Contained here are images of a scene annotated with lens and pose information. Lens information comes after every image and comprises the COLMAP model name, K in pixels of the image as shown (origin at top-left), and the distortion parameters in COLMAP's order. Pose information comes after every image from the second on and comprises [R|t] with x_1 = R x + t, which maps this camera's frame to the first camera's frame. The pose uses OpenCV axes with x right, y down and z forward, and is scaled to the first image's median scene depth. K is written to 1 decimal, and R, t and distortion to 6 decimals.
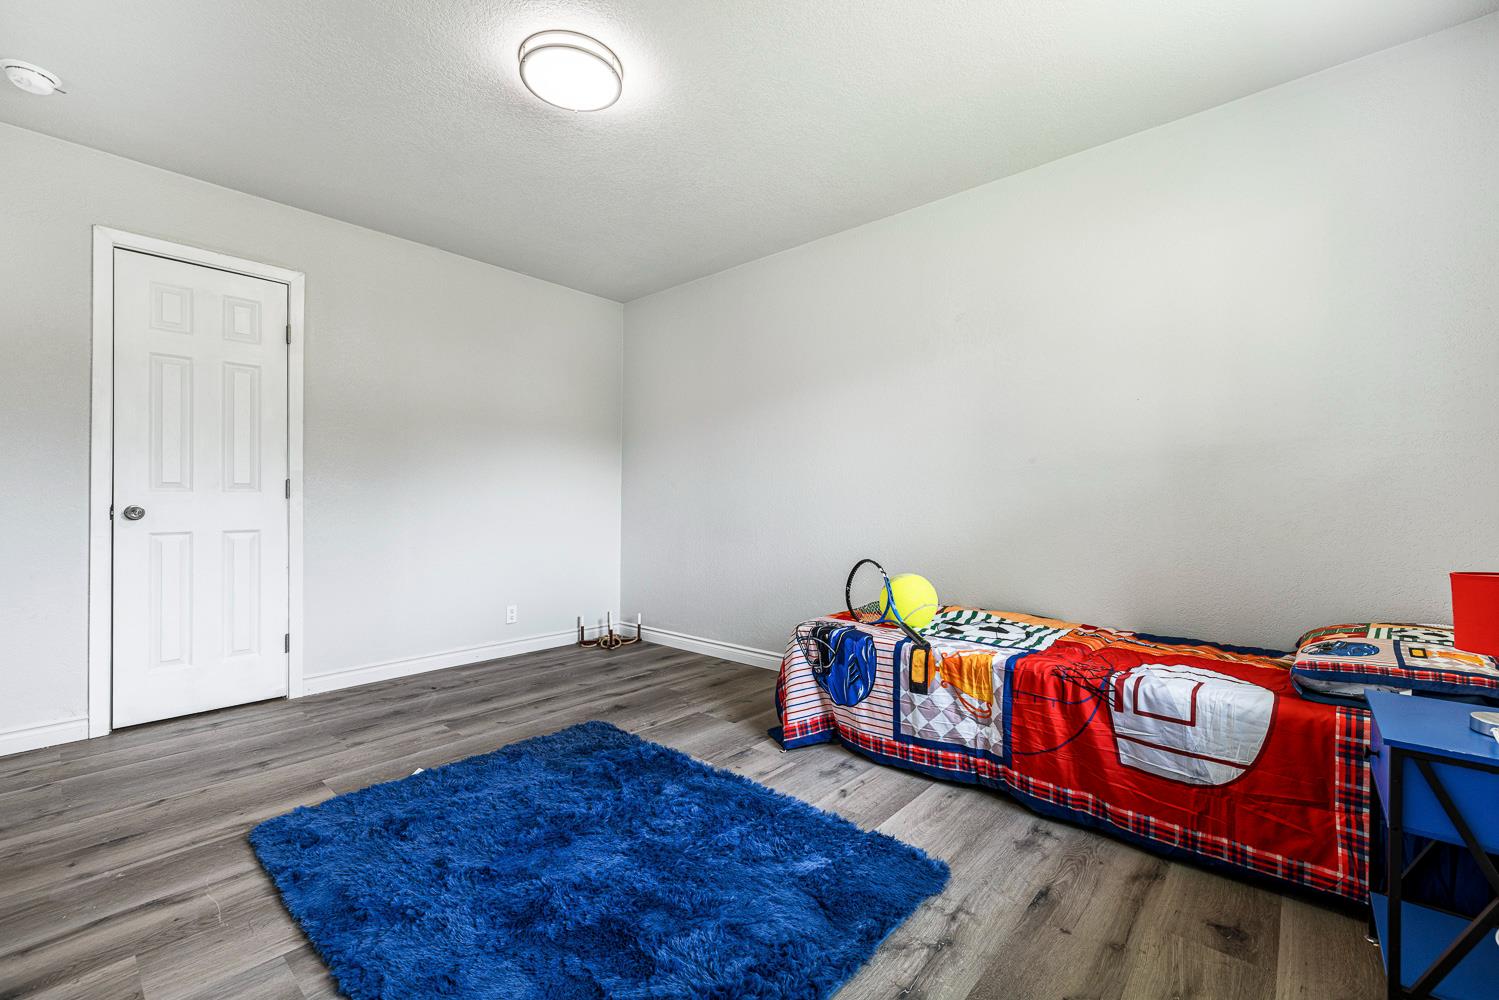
lens RADIAL K [[628.5, 0, 747.3], [0, 628.5, 500.8], [0, 0, 1]] dist [0.001456, 0.000280]
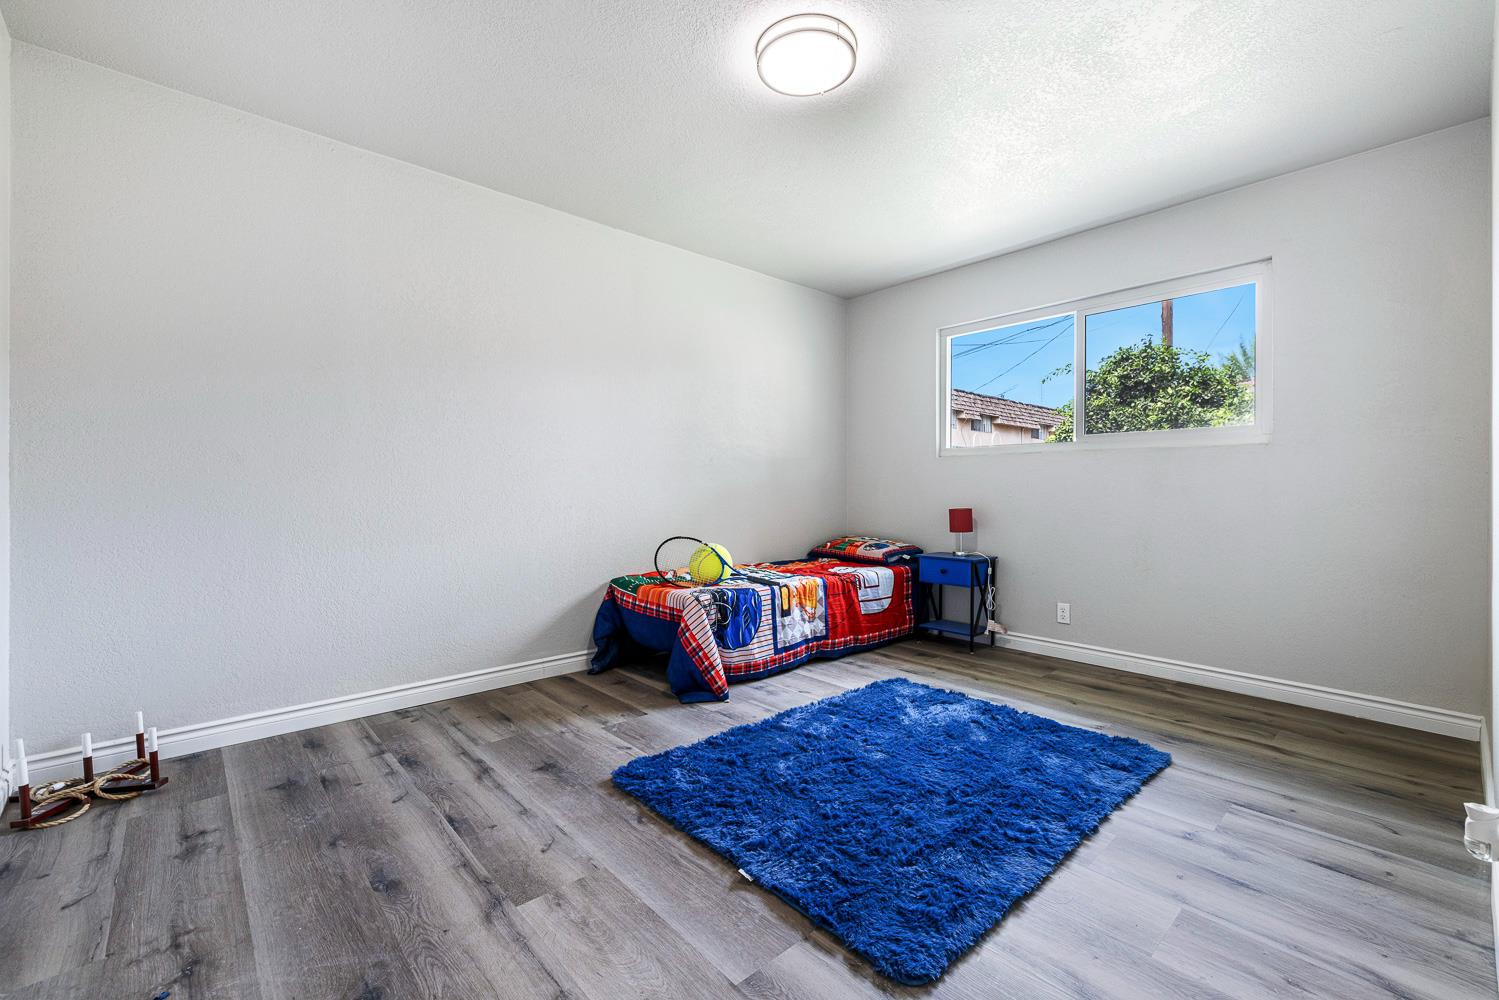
lens RADIAL K [[628.5, 0, 747.4], [0, 628.5, 495.5], [0, 0, 1]] dist [0.001456, 0.000280]
pose [[0.108490, -0.007388, 0.994070, -1.184220], [-0.001124, 0.999971, 0.007555, 0.006342], [-0.994097, -0.001937, 0.108478, 0.899494]]
